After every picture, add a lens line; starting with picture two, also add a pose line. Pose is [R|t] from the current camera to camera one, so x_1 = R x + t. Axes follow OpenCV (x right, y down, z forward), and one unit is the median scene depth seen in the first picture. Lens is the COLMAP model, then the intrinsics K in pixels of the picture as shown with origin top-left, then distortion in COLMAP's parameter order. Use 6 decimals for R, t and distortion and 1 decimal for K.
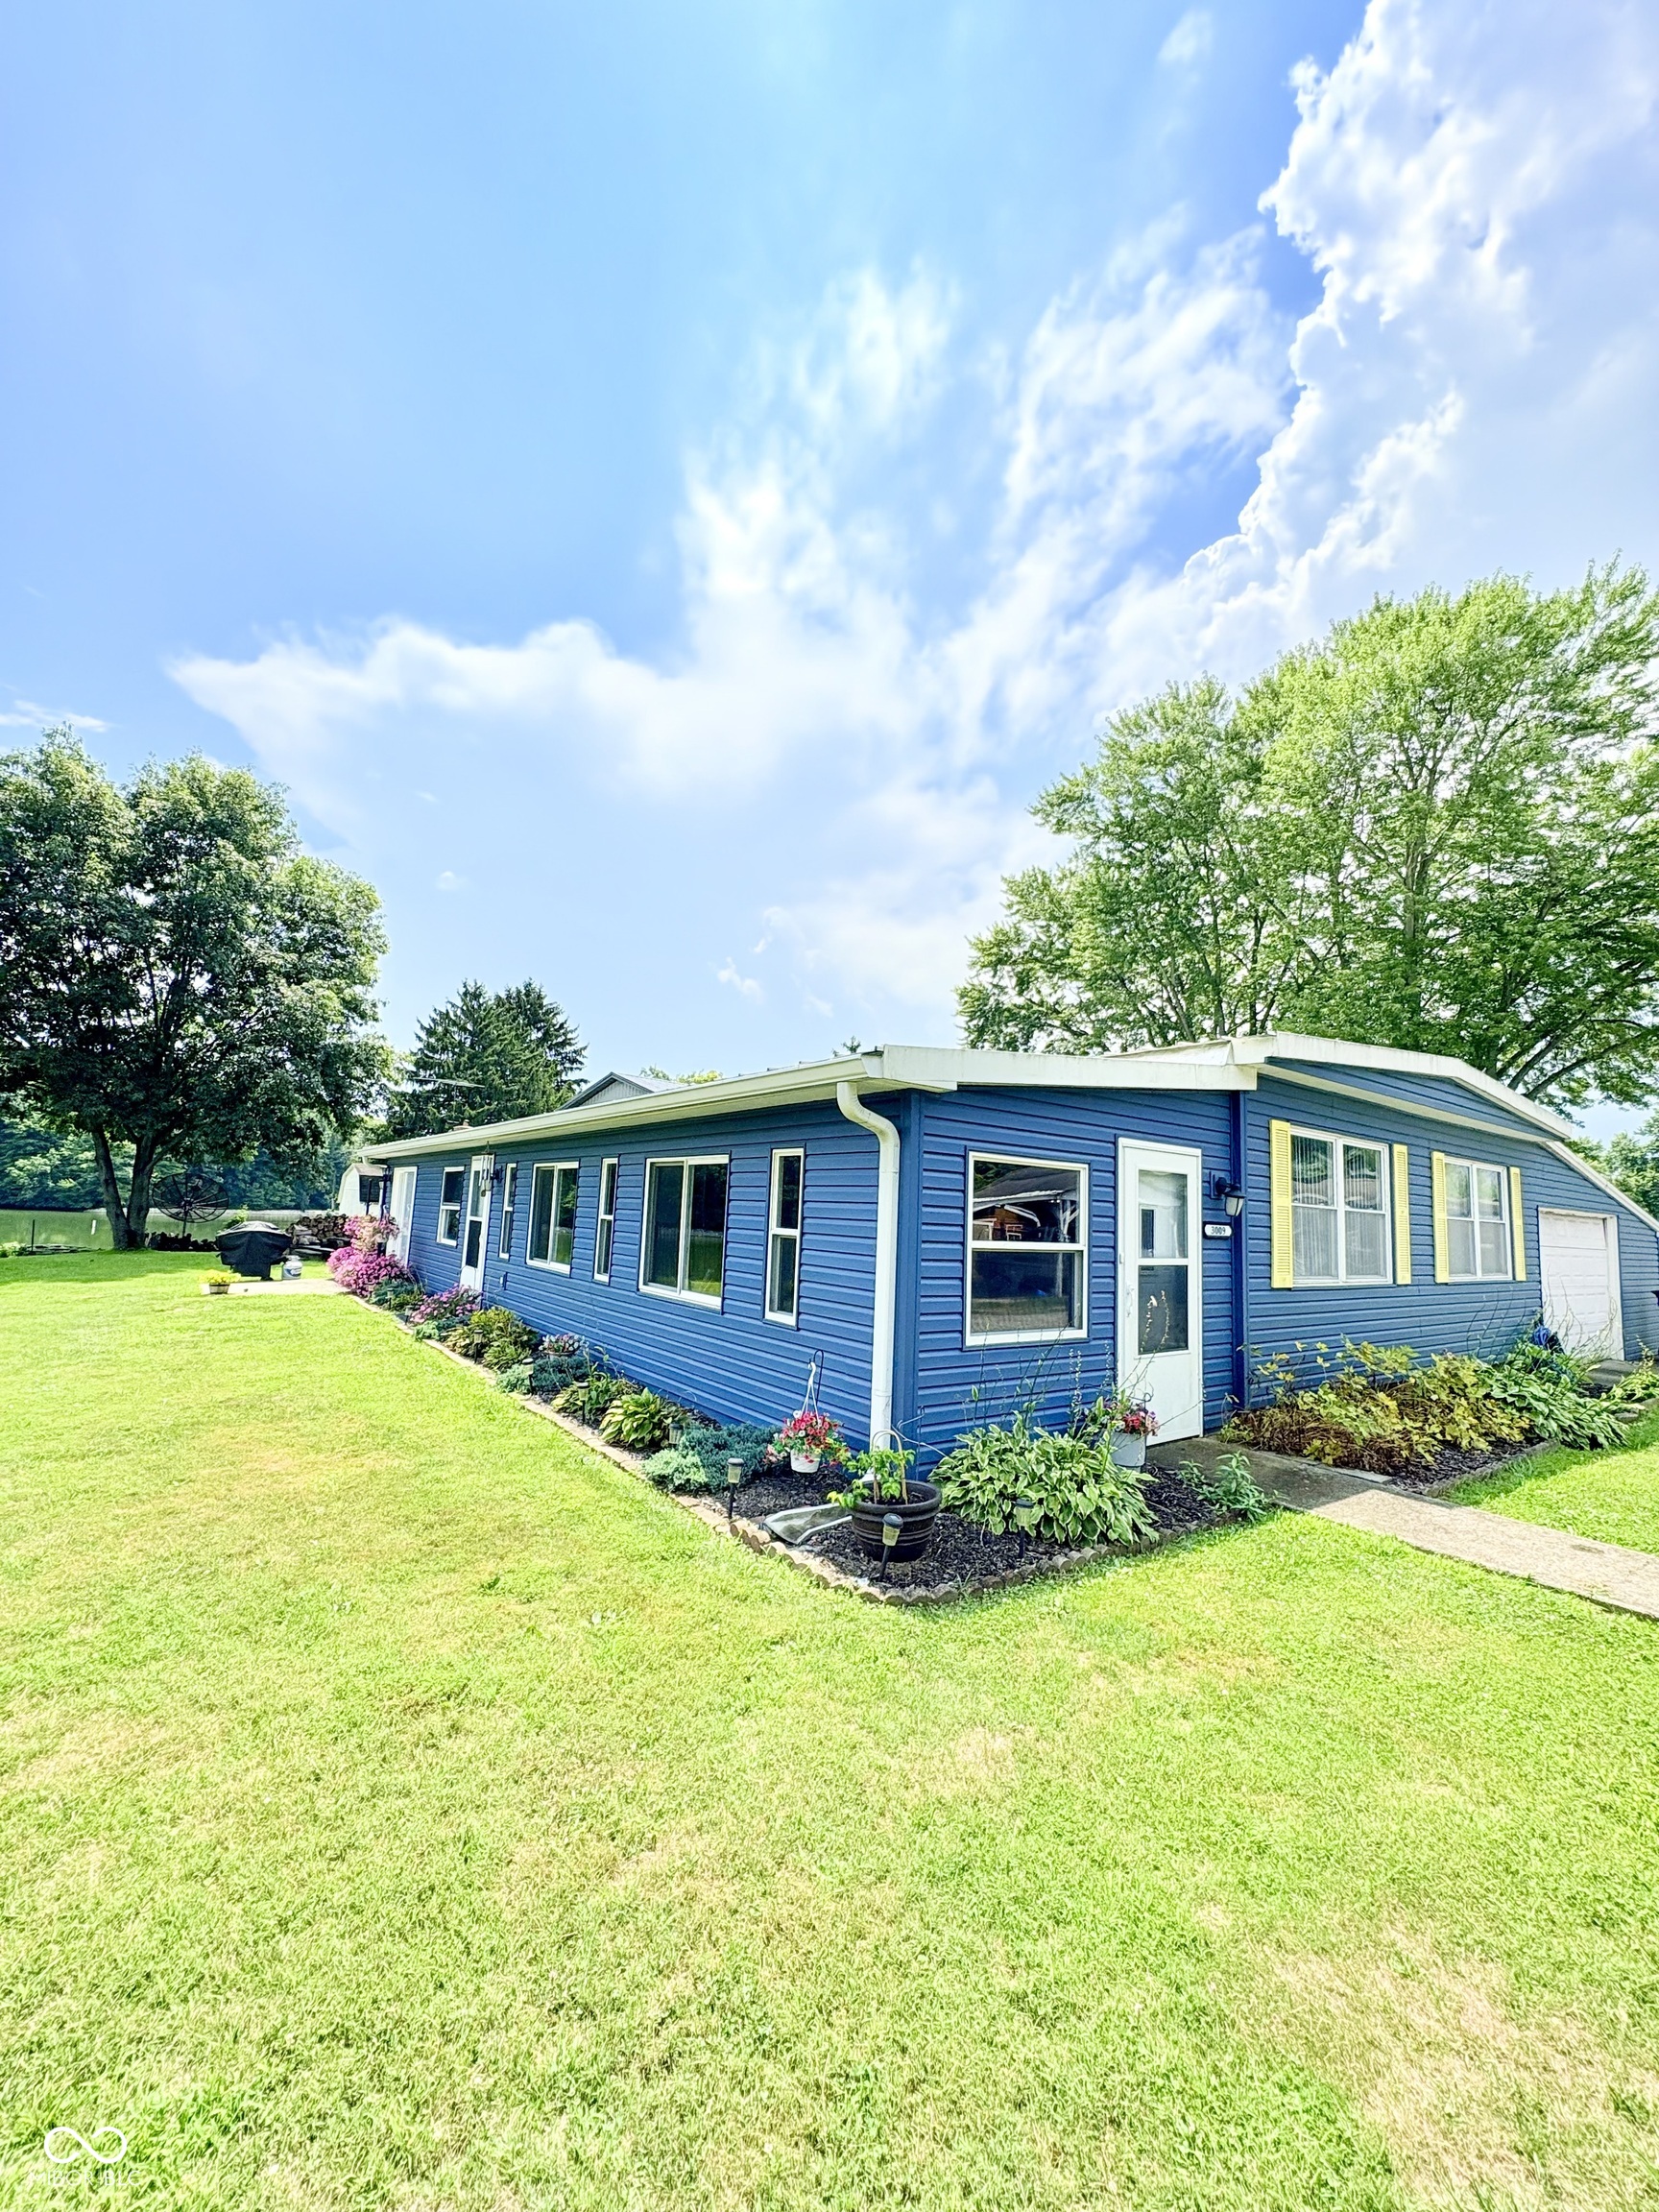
lens RADIAL K [[879.4, 0, 829.5], [0, 879.4, 1106.0], [0, 0, 1]] dist [-0.000698, 0.000533]
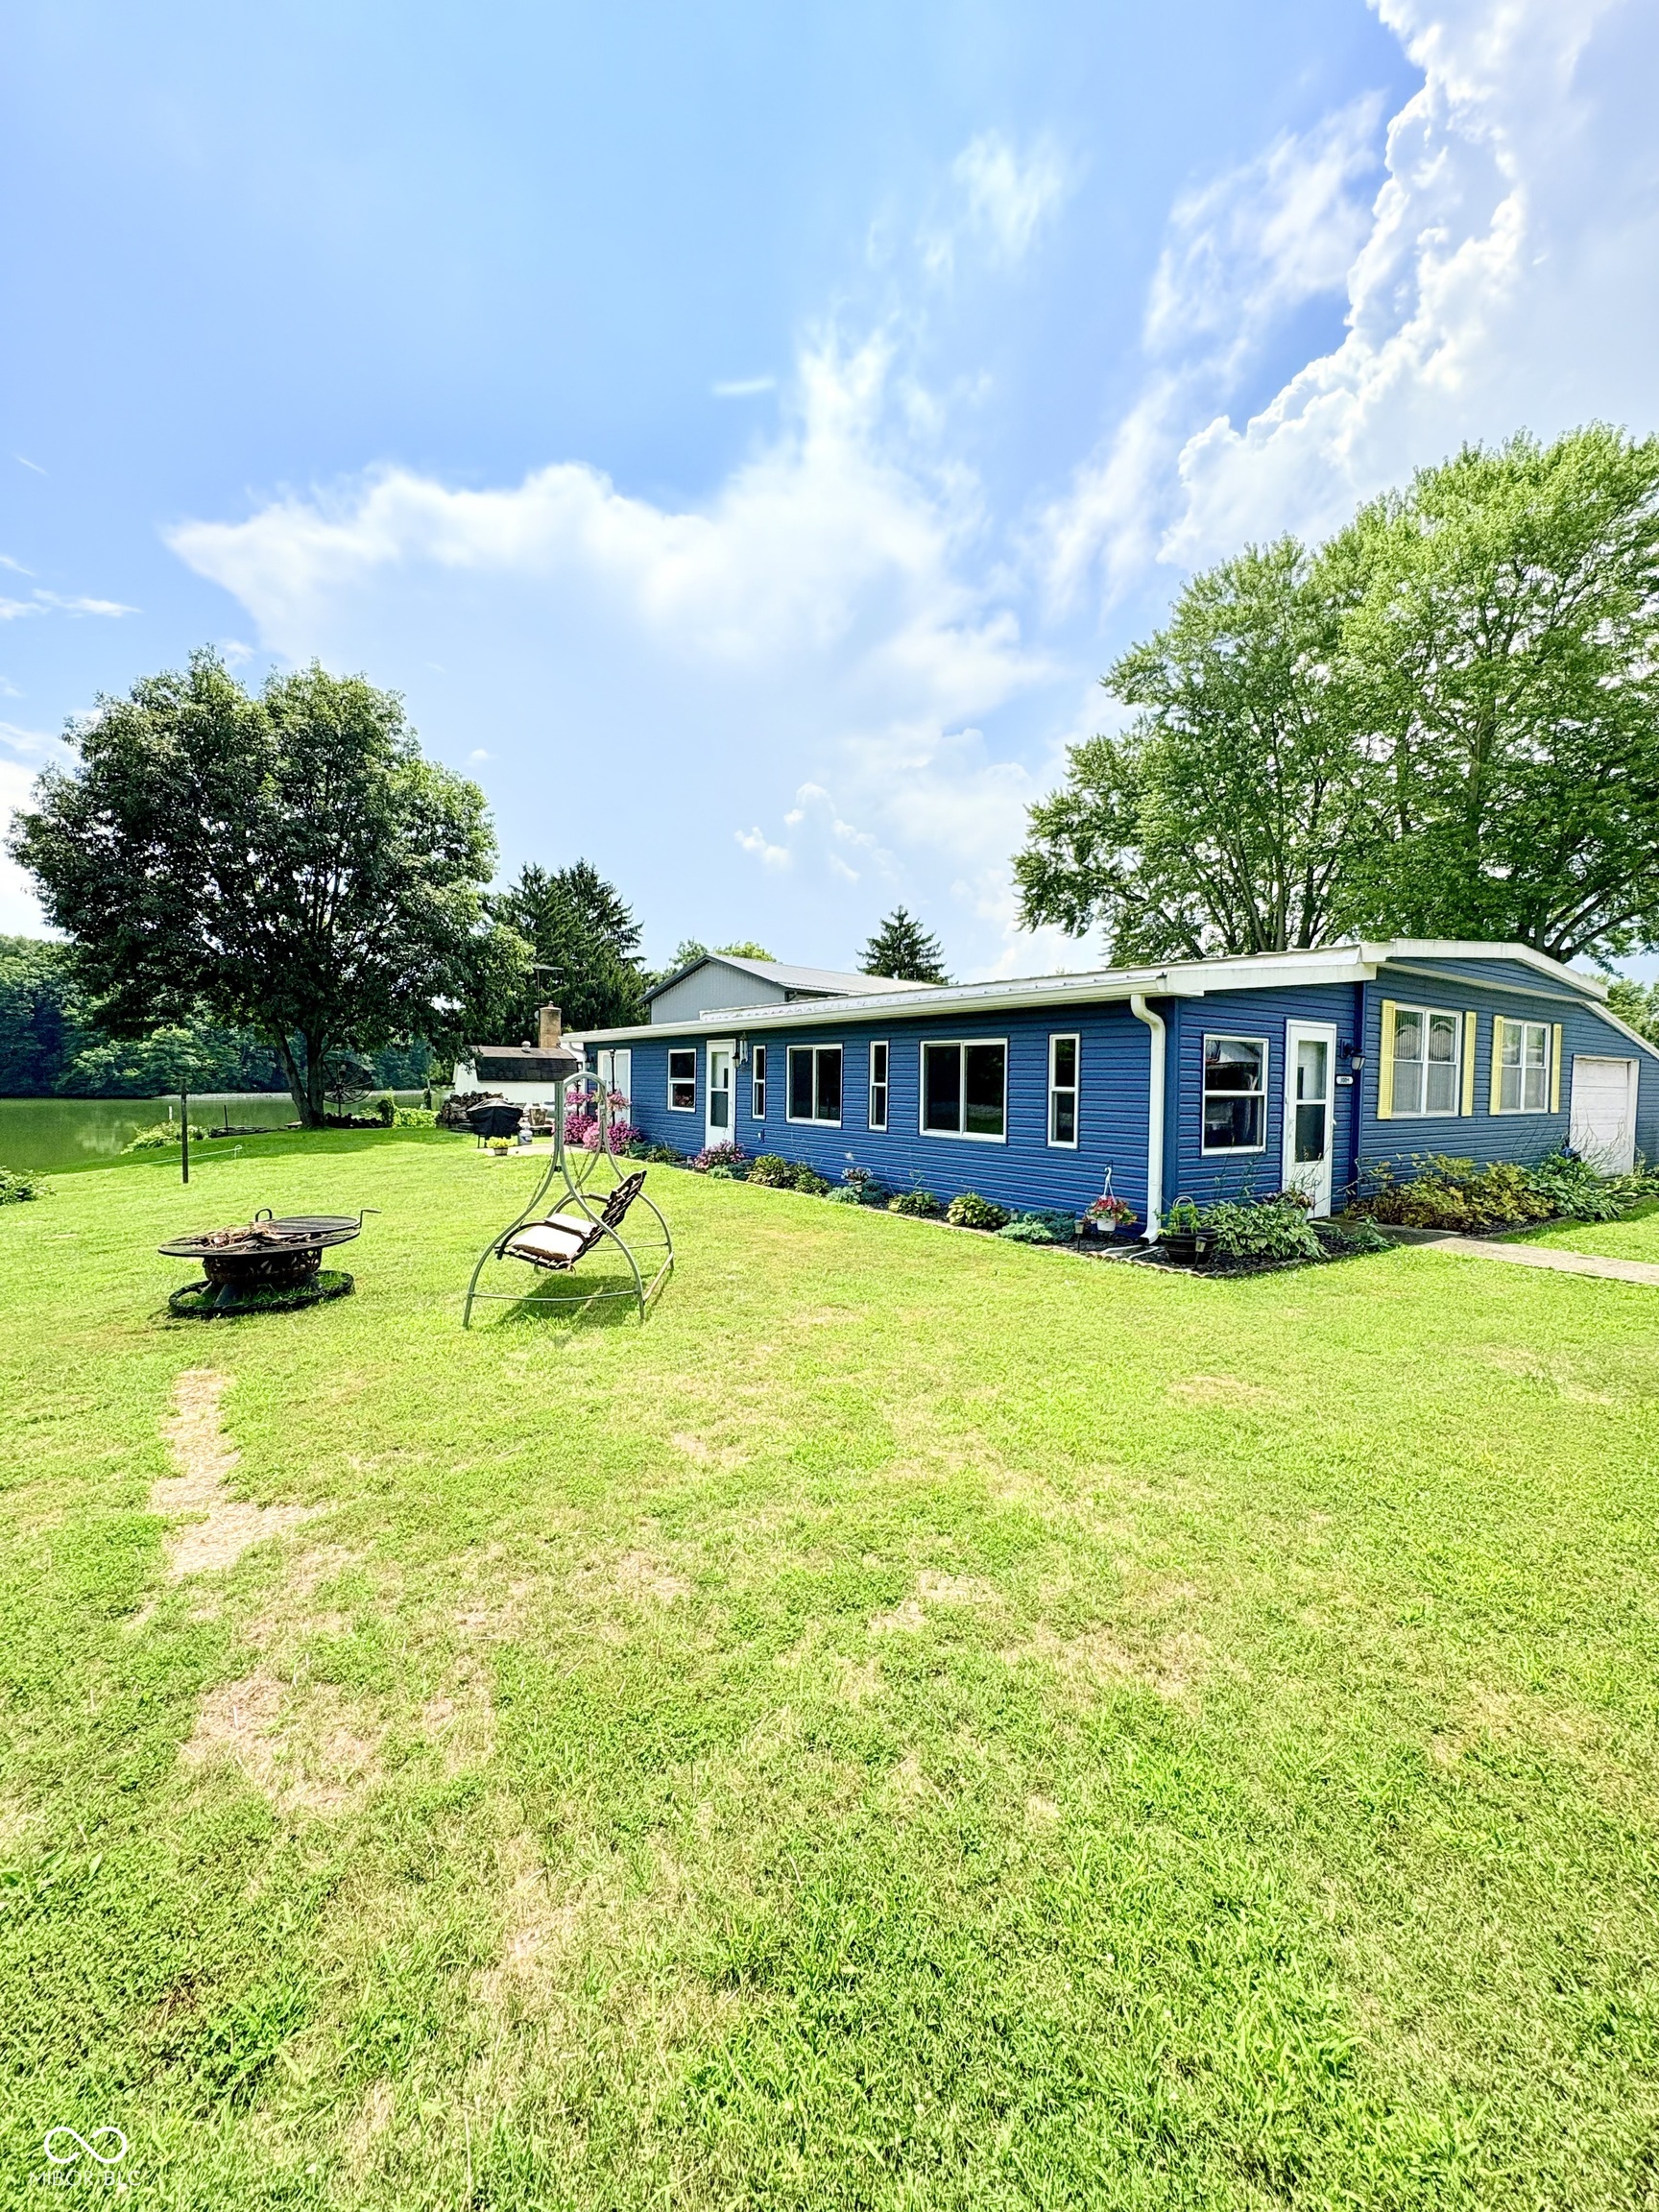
lens RADIAL K [[879.4, 0, 829.5], [0, 879.4, 1106.0], [0, 0, 1]] dist [-0.000698, 0.000533]
pose [[0.999210, -0.029180, -0.026993, -0.085169], [0.032923, 0.988046, 0.150601, -0.014257], [0.022276, -0.151371, 0.988226, -0.104737]]
